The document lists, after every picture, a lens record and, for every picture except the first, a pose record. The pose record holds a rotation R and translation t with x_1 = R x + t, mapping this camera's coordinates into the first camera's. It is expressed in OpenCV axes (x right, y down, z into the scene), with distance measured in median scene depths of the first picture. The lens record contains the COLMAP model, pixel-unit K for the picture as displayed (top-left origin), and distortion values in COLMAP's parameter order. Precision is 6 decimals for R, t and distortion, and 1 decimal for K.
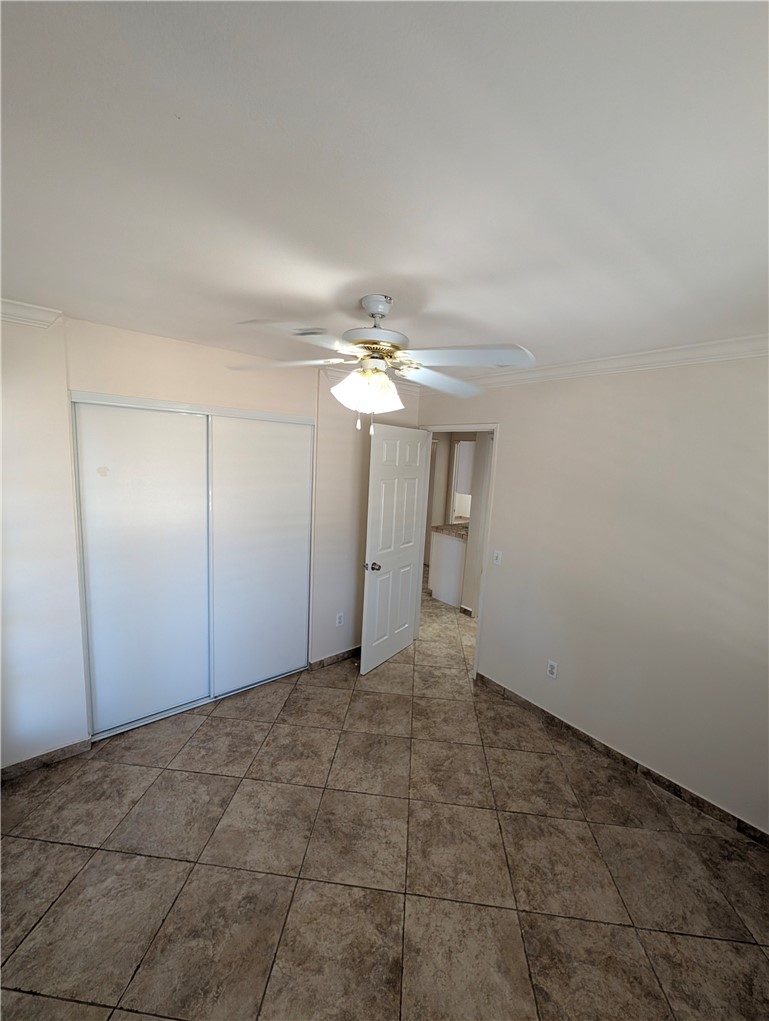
lens RADIAL K [[392.9, 0, 384.6], [0, 392.9, 511.8], [0, 0, 1]] dist [0.001823, 0.000110]
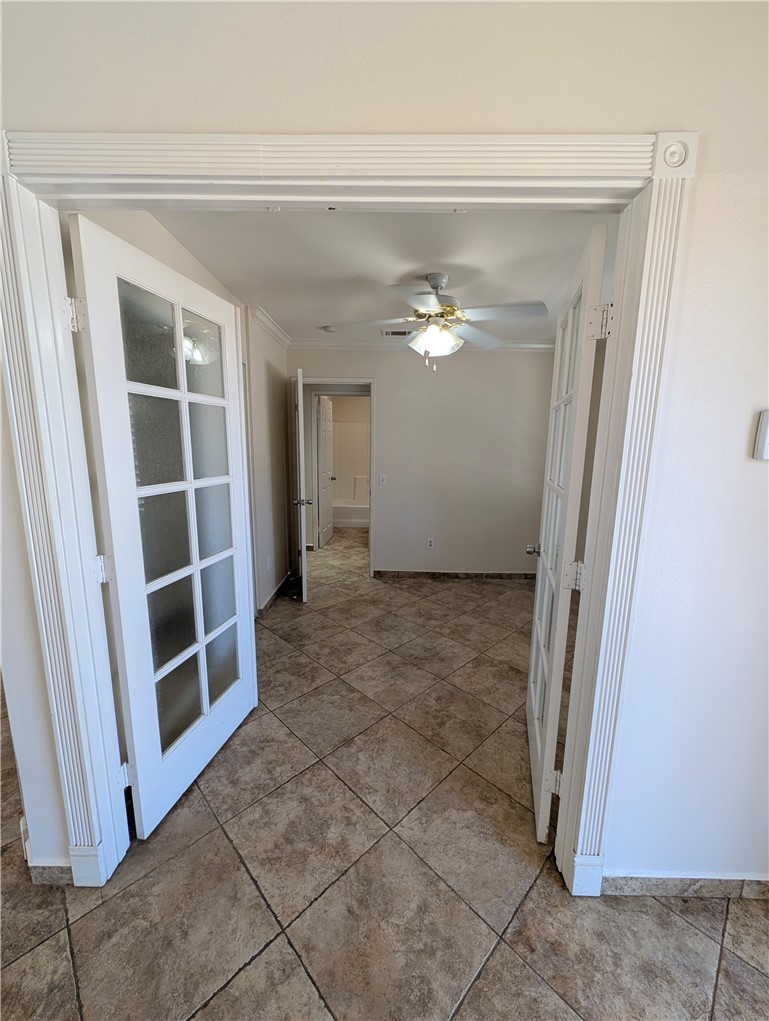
lens RADIAL K [[392.9, 0, 384.6], [0, 392.9, 511.8], [0, 0, 1]] dist [0.001823, 0.000110]
pose [[0.644266, -0.170413, 0.745574, -1.062003], [0.128347, 0.985125, 0.114259, 0.102608], [-0.753955, 0.022079, 0.656555, 0.155741]]
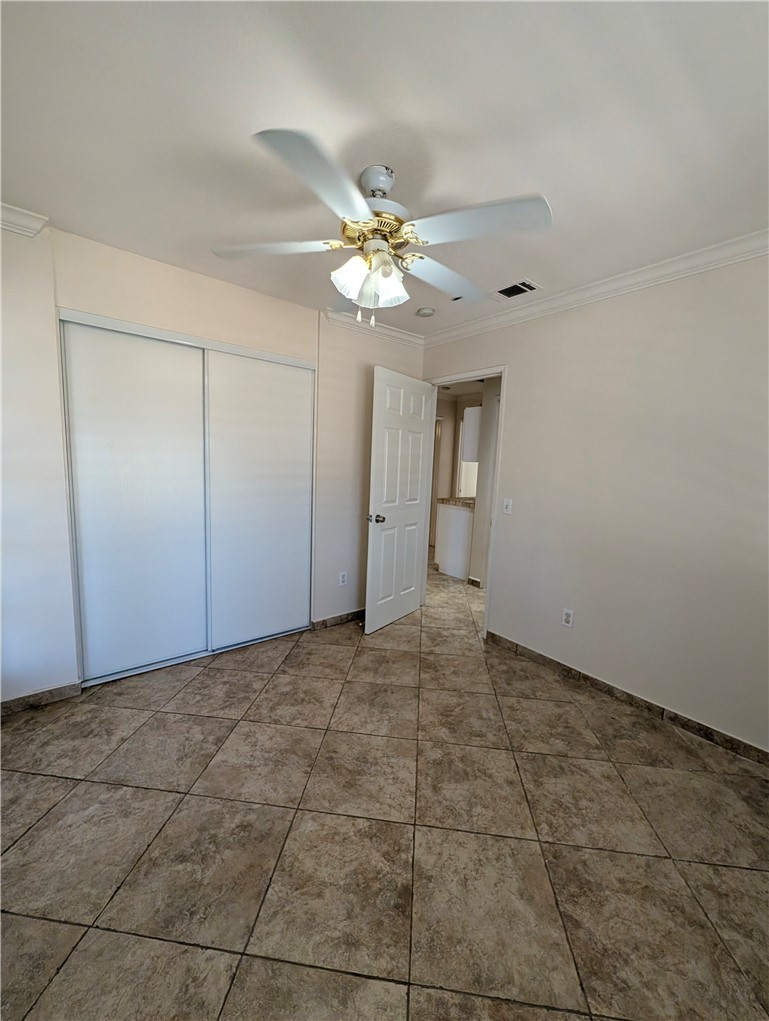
lens RADIAL K [[391.7, 0, 383.5], [0, 391.7, 512.5], [0, 0, 1]] dist [0.000530, 0.000103]
pose [[0.999854, -0.008799, -0.014620, 0.000020], [0.008569, 0.999840, -0.015719, 0.205779], [0.014756, 0.015592, 0.999770, 0.065990]]
